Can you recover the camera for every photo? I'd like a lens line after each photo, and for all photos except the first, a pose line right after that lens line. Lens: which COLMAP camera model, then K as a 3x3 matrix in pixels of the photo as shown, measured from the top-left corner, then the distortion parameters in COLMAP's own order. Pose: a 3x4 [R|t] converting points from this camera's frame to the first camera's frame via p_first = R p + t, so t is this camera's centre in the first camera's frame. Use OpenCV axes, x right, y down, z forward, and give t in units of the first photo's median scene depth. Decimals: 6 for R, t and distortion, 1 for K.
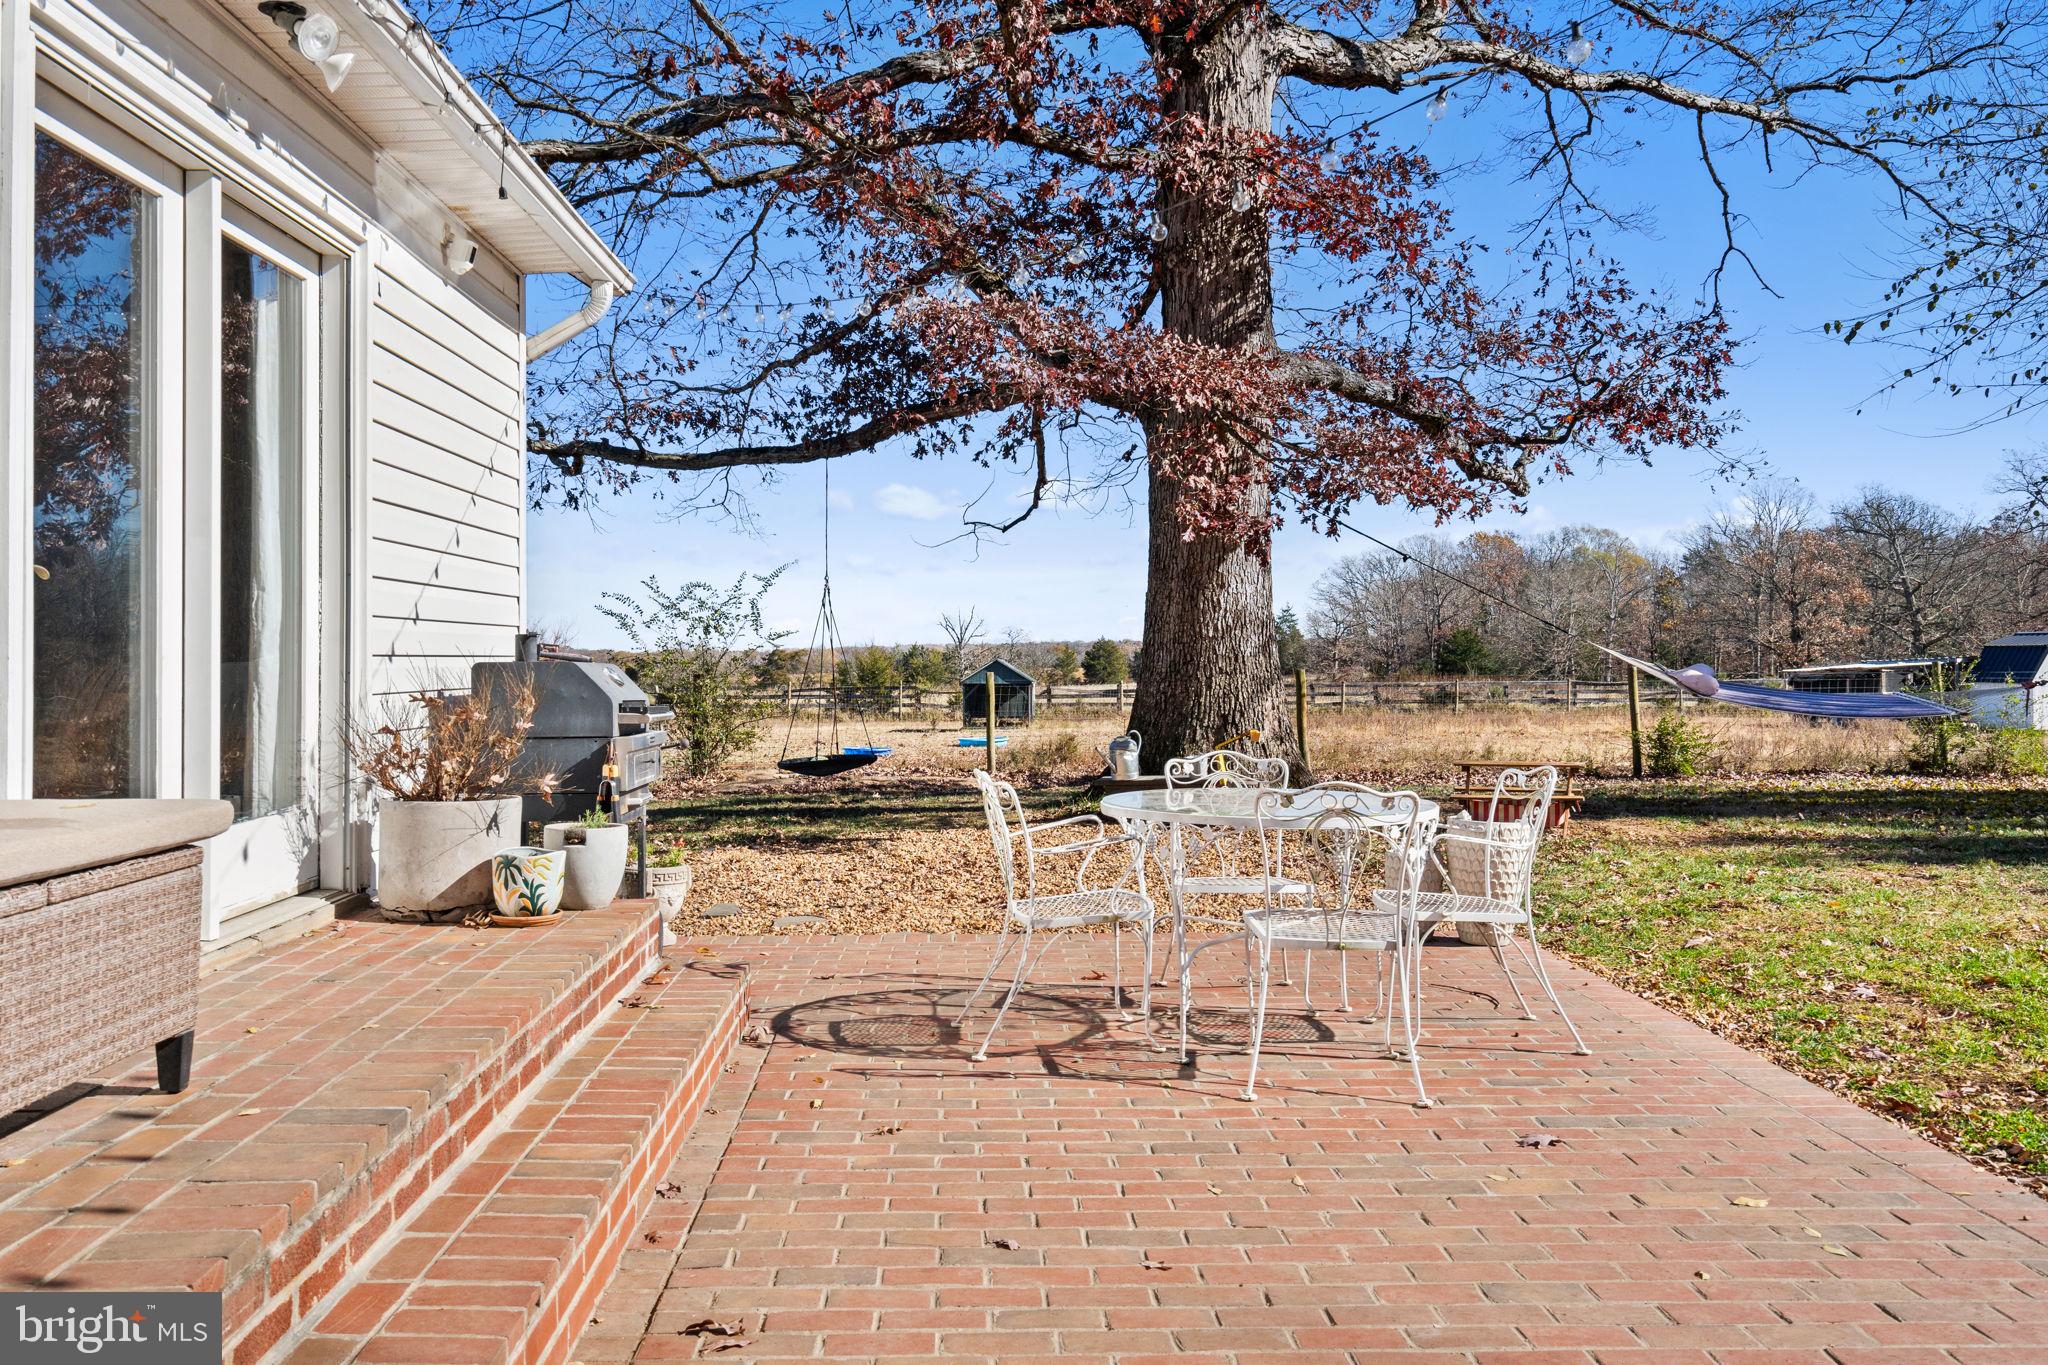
lens RADIAL K [[1614.7, 0, 1024.0], [0, 1614.7, 682.5], [0, 0, 1]] dist [-0.007106, -0.005088]
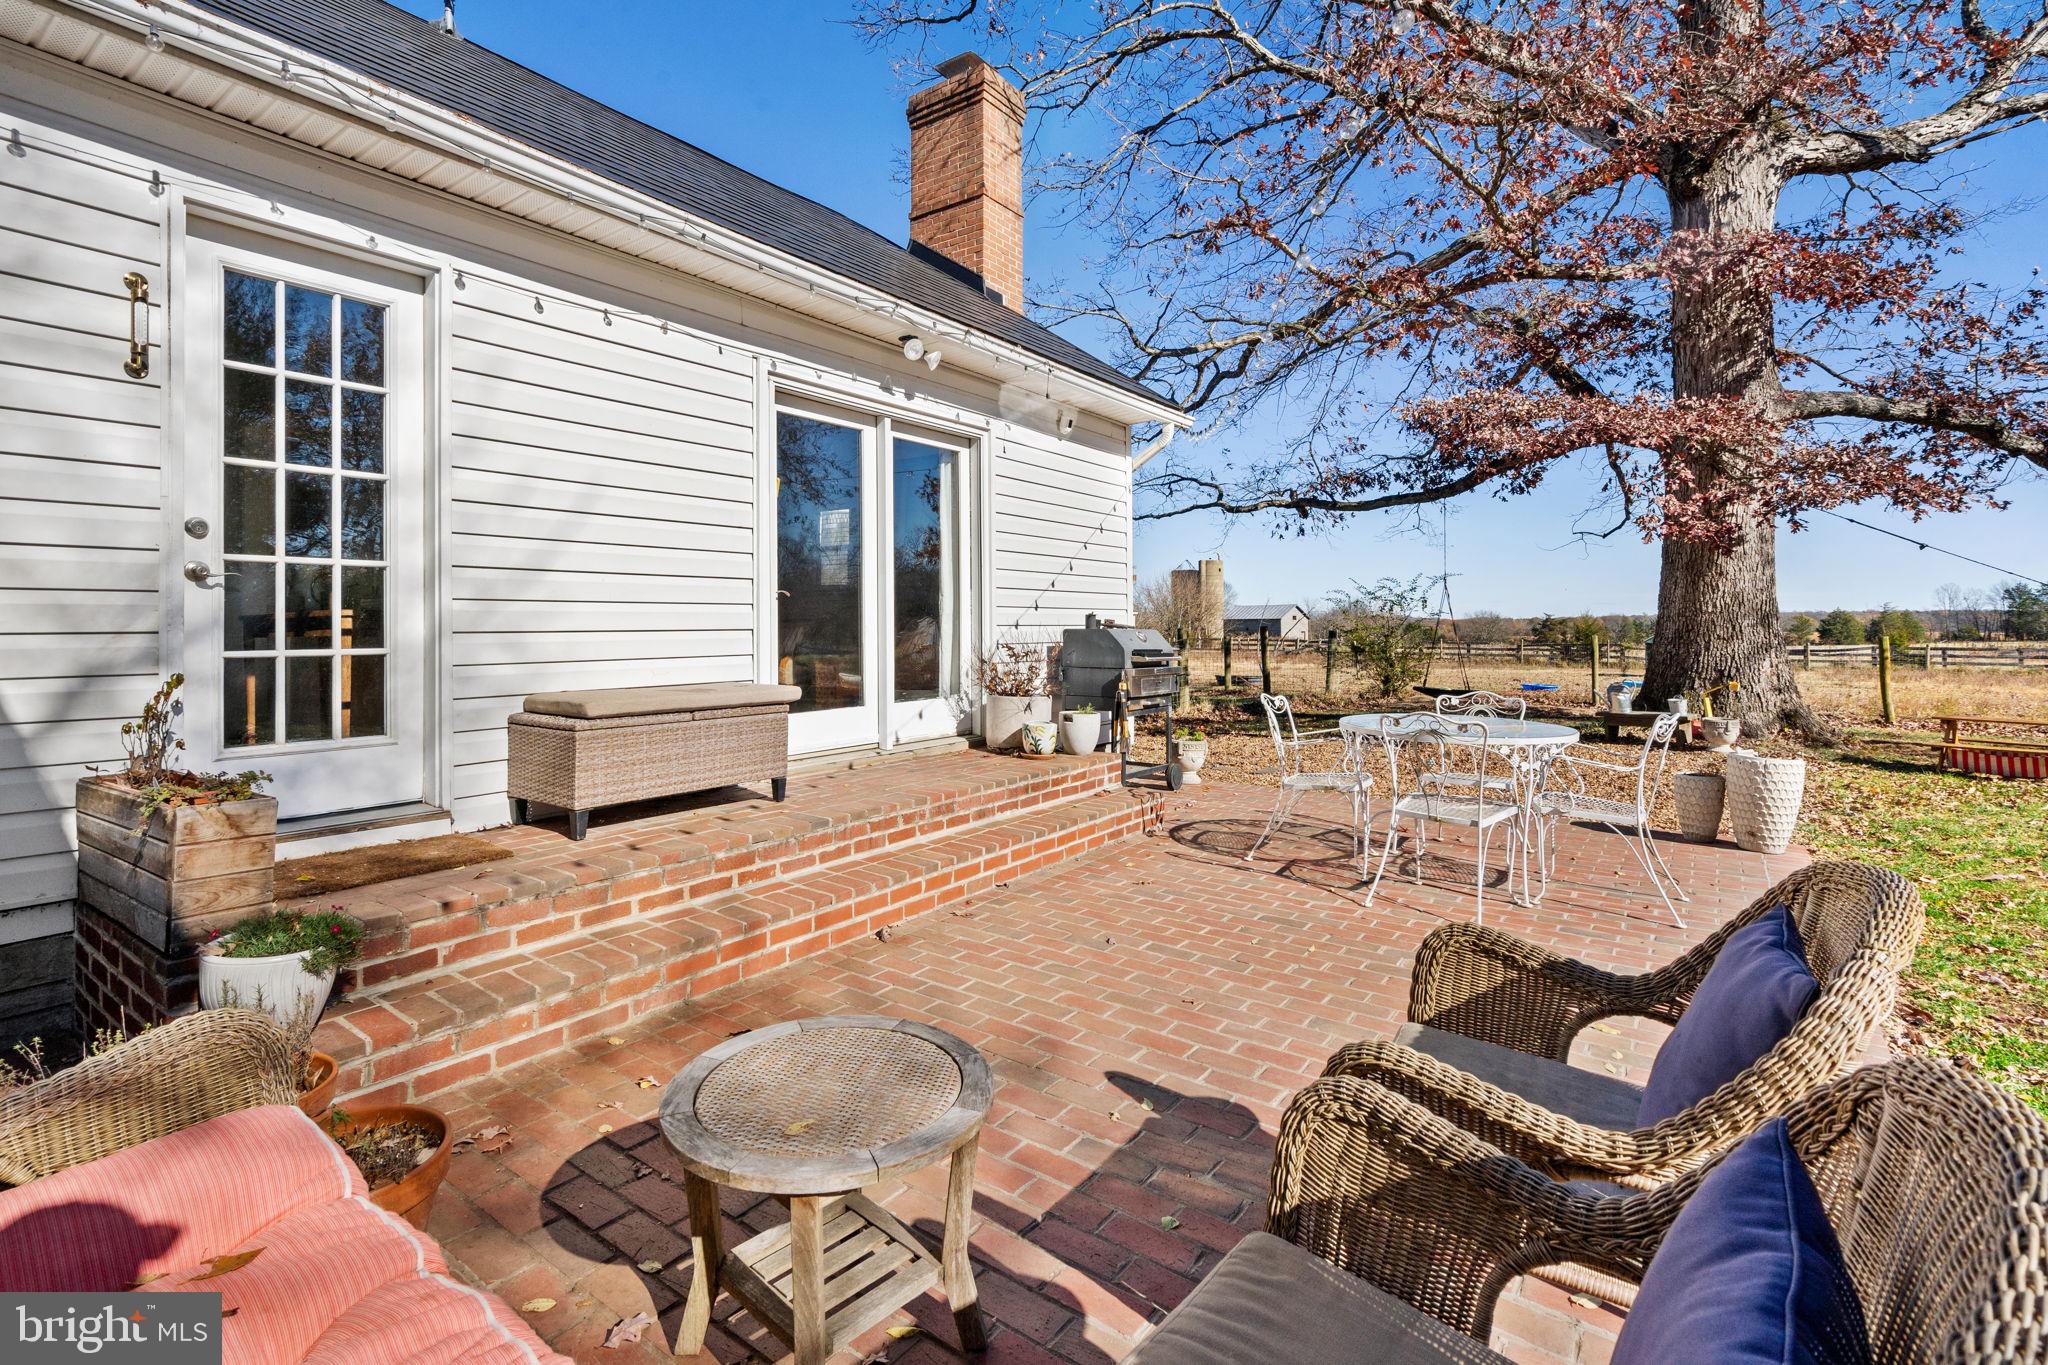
lens RADIAL K [[957.5, 0, 1014.6], [0, 957.5, 644.8], [0, 0, 1]] dist [0.000663, 0.000356]
pose [[0.784818, 0.018203, -0.619459, 0.159771], [-0.013254, 0.999833, 0.012589, -0.003343], [0.619585, -0.001670, 0.784928, 0.012719]]
